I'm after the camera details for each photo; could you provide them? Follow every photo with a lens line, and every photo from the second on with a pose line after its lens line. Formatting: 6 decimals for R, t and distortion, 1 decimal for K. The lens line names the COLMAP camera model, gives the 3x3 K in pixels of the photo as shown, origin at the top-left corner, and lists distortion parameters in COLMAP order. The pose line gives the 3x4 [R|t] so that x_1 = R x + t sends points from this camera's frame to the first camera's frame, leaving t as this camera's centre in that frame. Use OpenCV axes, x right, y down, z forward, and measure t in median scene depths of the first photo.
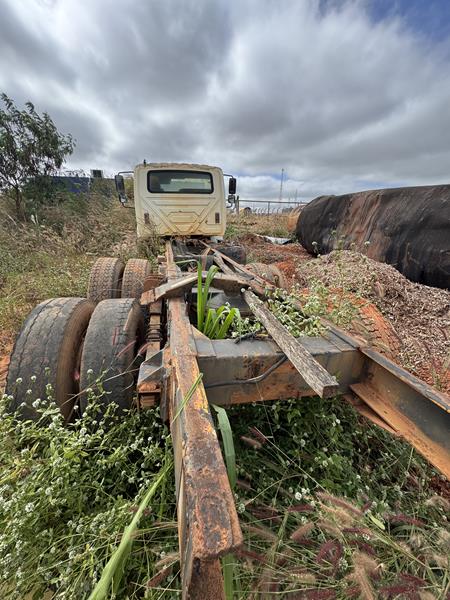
lens RADIAL K [[243.8, 0, 225.0], [0, 243.8, 300.0], [0, 0, 1]] dist [-0.002523, -0.000201]
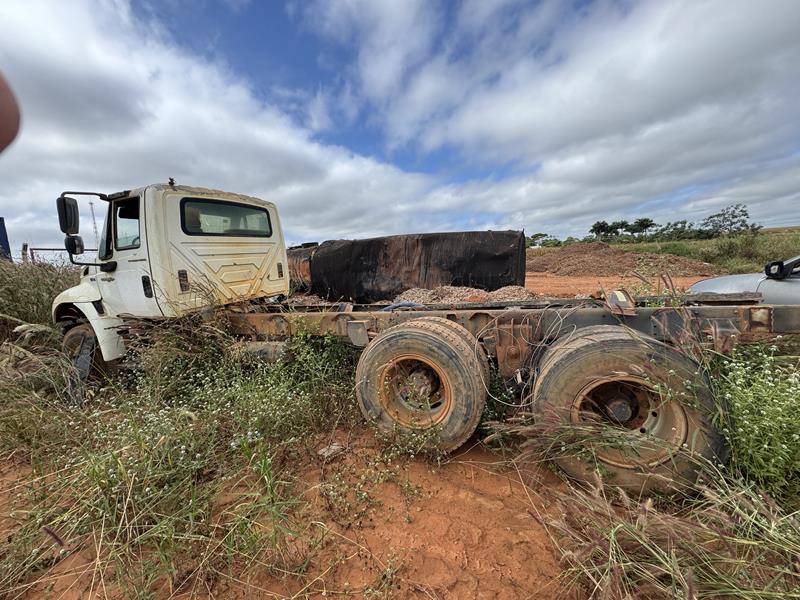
lens RADIAL K [[325.1, 0, 400.0], [0, 325.1, 300.0], [0, 0, 1]] dist [-0.002523, -0.000201]
pose [[0.551172, -0.152492, 0.820338, -0.645260], [0.335392, 0.940726, -0.050474, -0.103481], [-0.764017, 0.302955, 0.569647, 0.259644]]
